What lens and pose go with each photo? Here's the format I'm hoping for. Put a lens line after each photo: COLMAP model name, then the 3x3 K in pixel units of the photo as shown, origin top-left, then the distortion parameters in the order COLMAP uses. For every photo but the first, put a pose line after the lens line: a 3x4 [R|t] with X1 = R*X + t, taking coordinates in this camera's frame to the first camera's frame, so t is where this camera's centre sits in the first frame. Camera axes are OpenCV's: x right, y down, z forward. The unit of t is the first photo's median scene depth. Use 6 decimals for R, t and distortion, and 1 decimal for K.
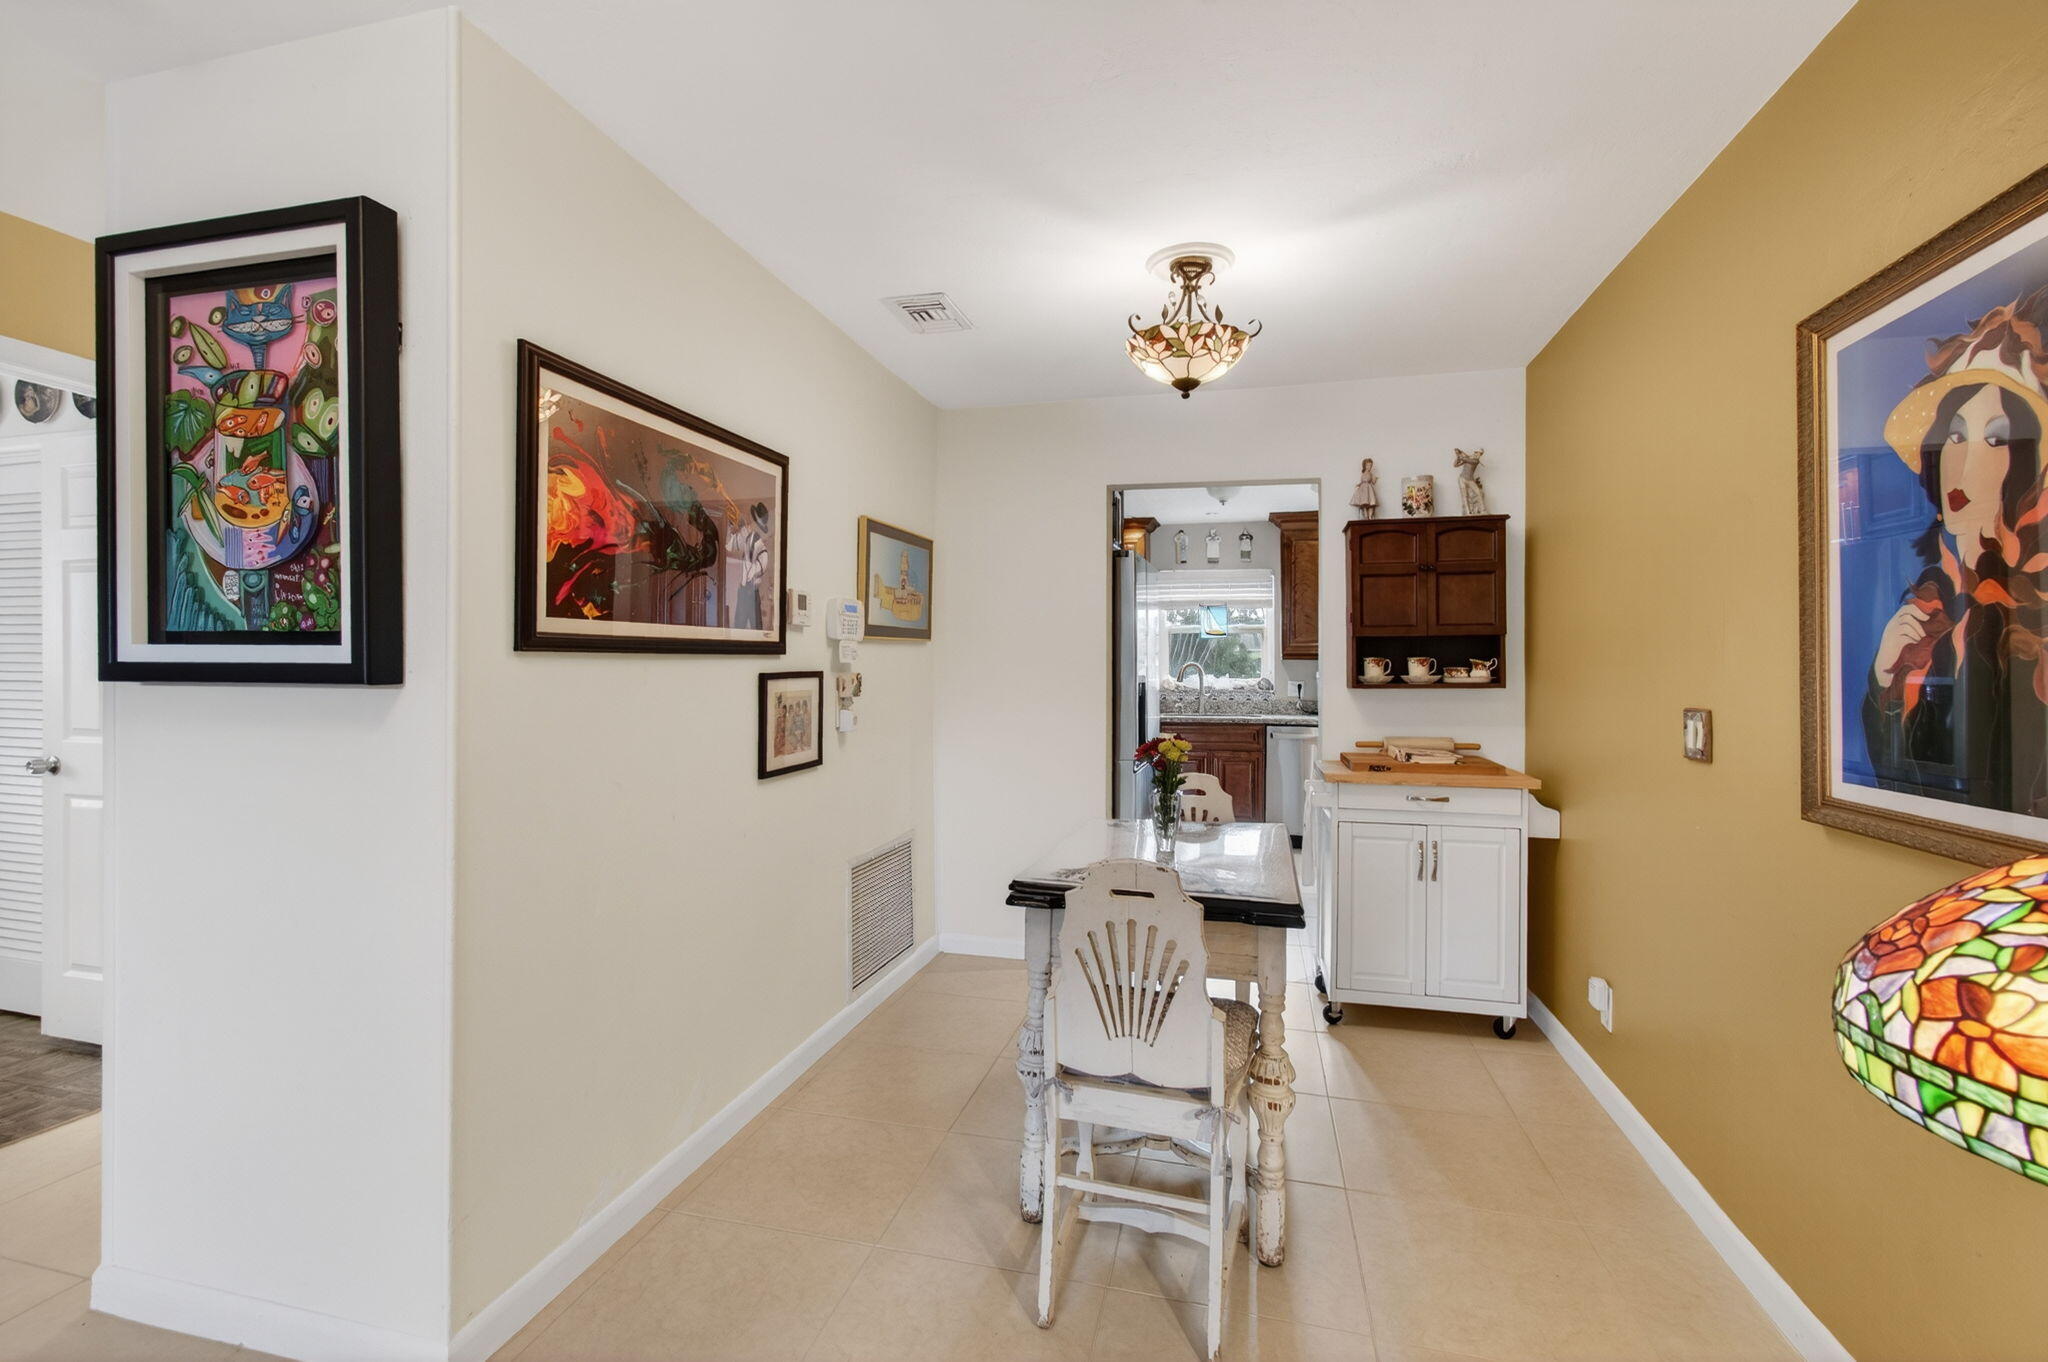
lens RADIAL K [[915.2, 0, 1009.3], [0, 915.2, 658.1], [0, 0, 1]] dist [0.009153, -0.000054]
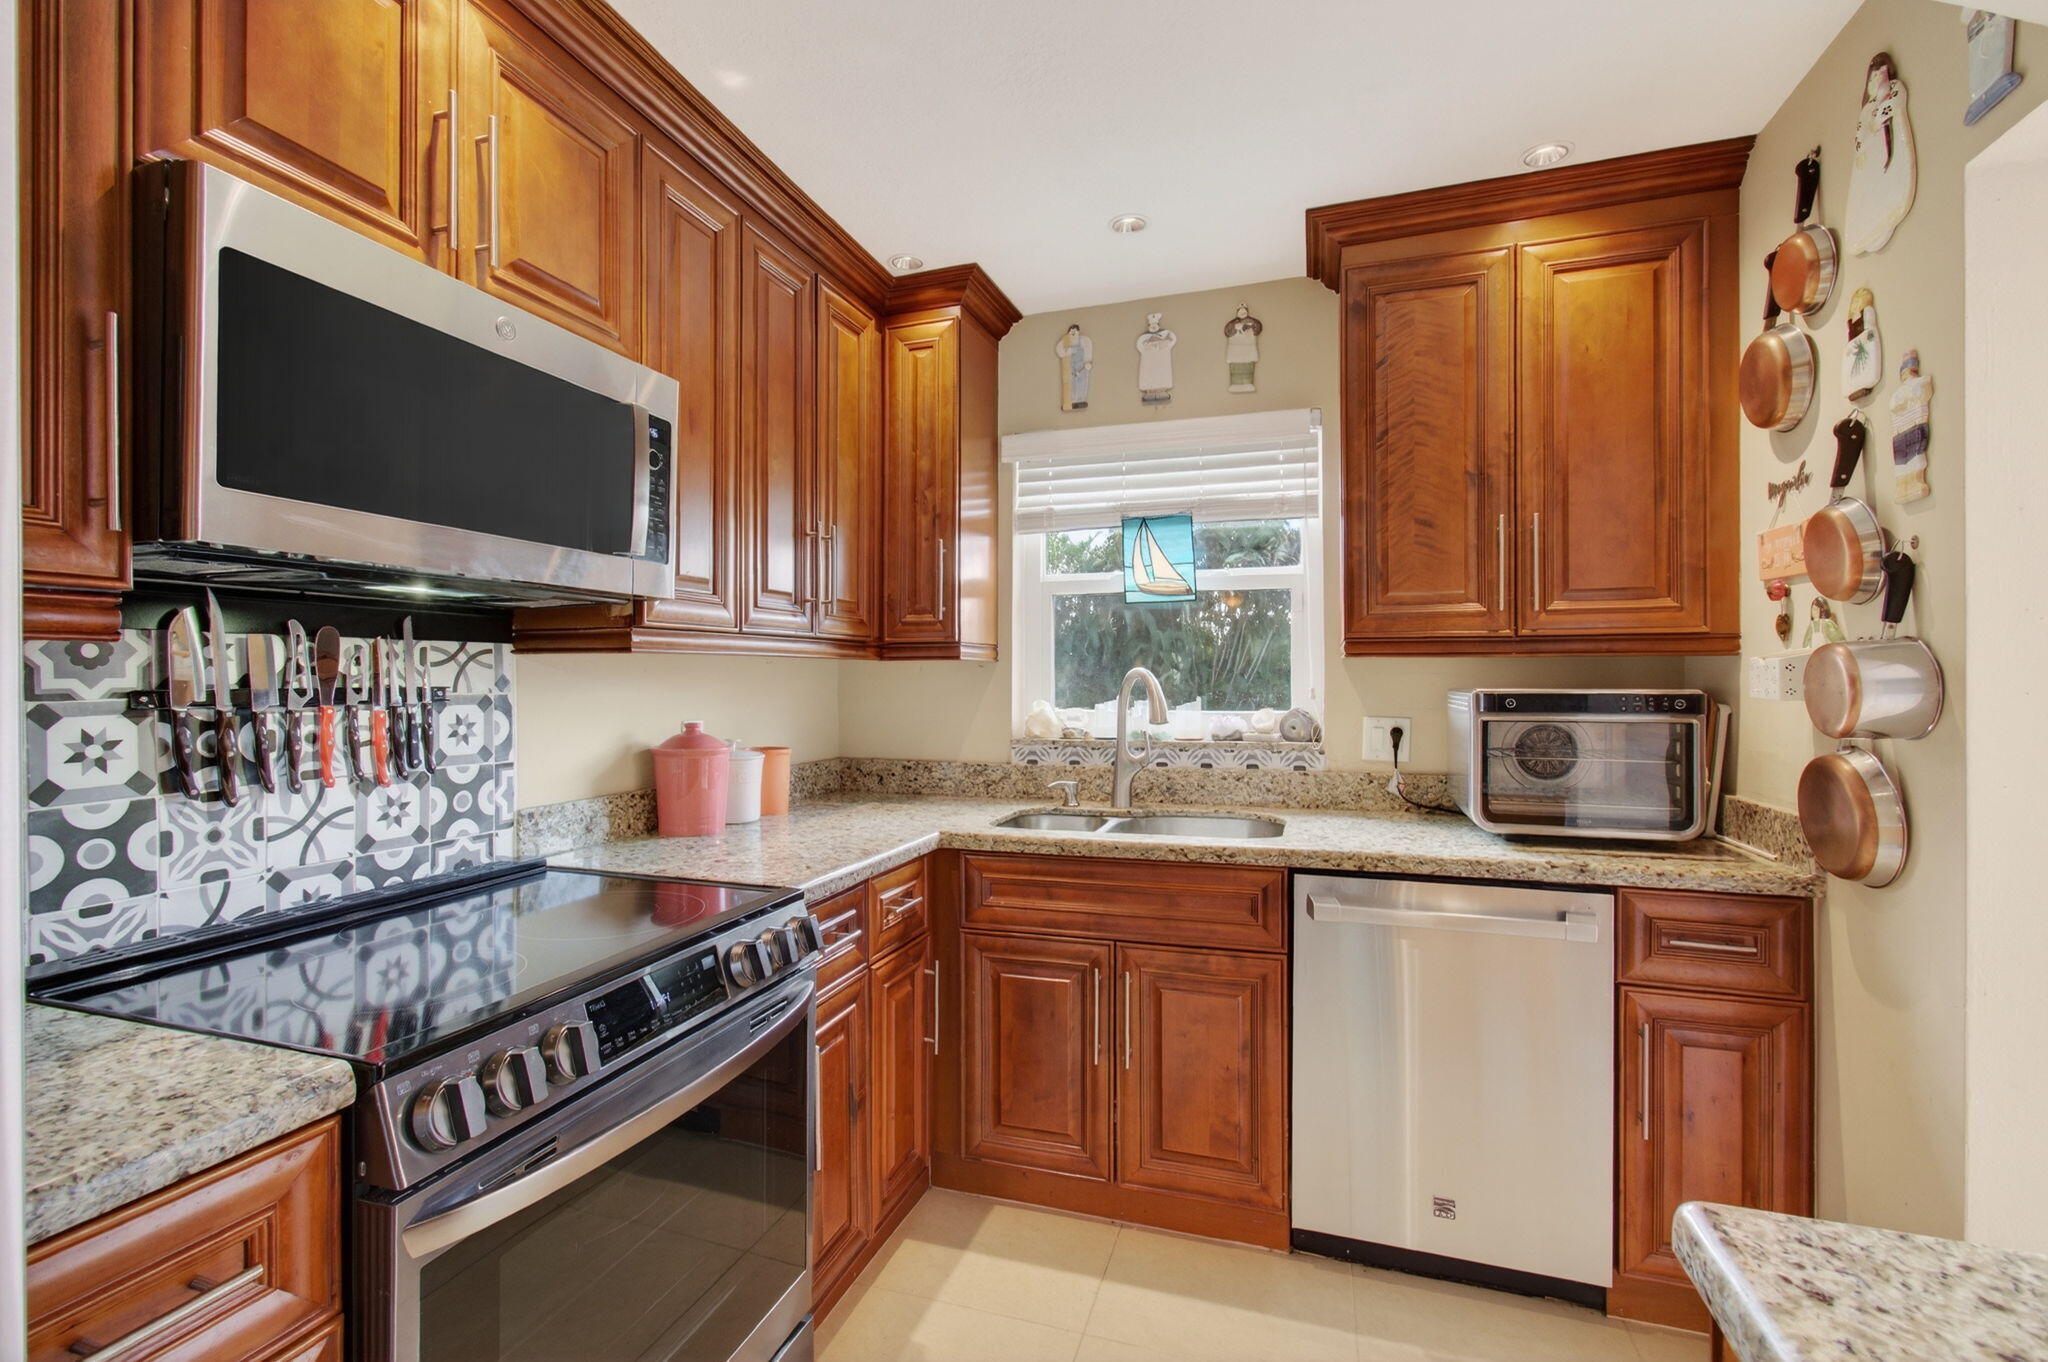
lens RADIAL K [[923.5, 0, 1014.4], [0, 923.5, 677.3], [0, 0, 1]] dist [-0.043216, 0.029474]
pose [[0.997840, -0.005701, -0.065437, 0.689501], [0.006271, 0.999944, 0.008516, 0.016600], [0.065385, -0.008908, 0.997820, 2.271113]]
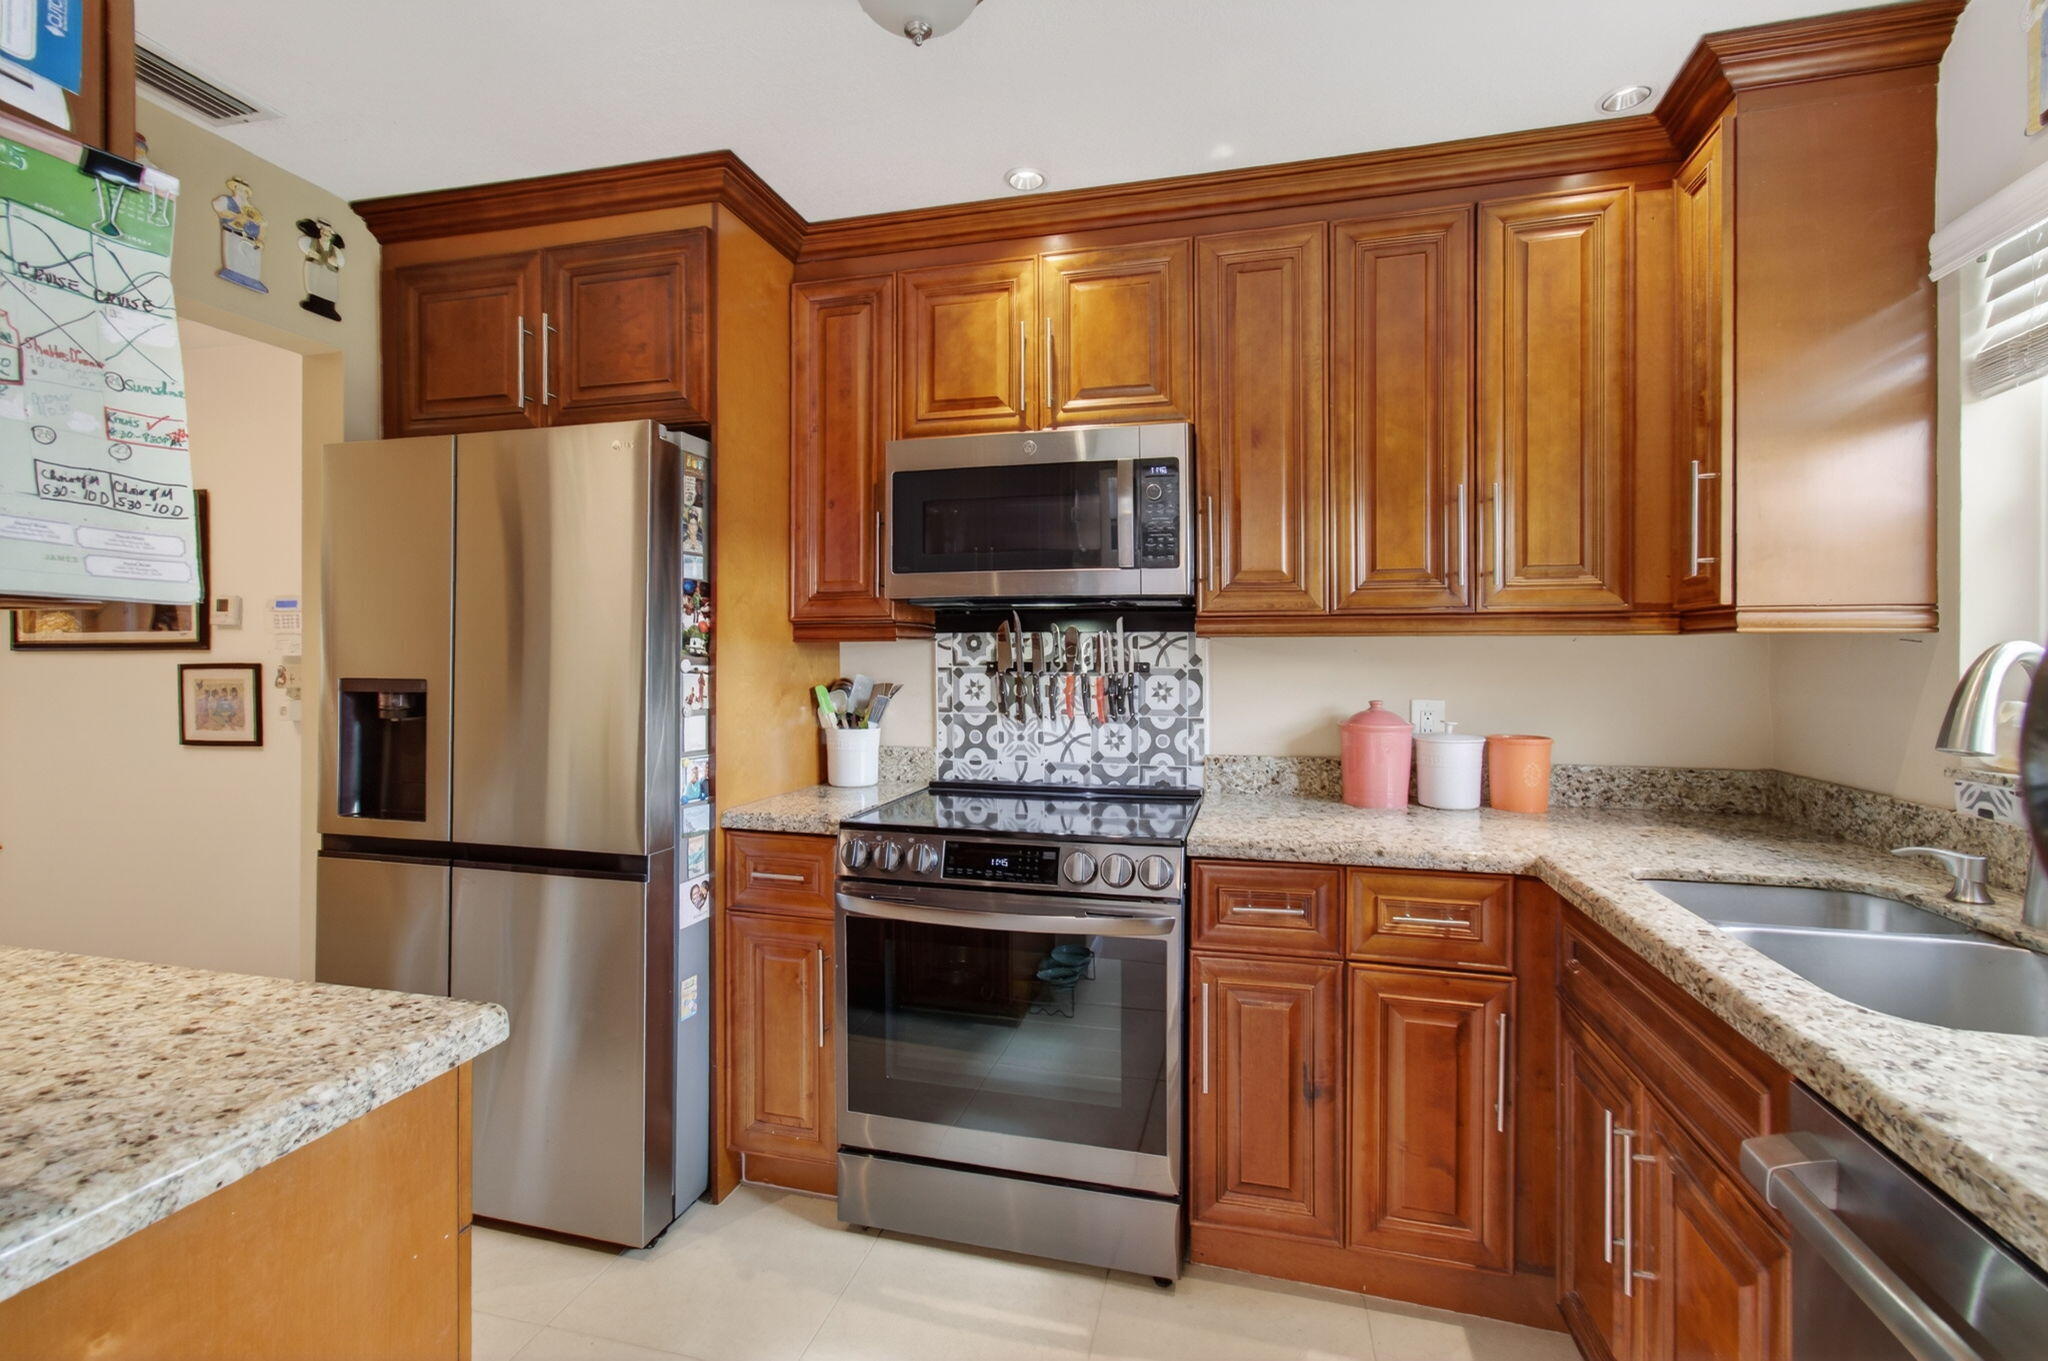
lens RADIAL K [[923.5, 0, 1014.4], [0, 923.5, 676.8], [0, 0, 1]] dist [-0.043216, 0.029474]
pose [[0.014356, 0.013901, -0.999800, 1.395496], [0.005411, 0.999888, 0.013980, 0.030288], [0.999882, -0.005611, 0.014279, 2.885598]]
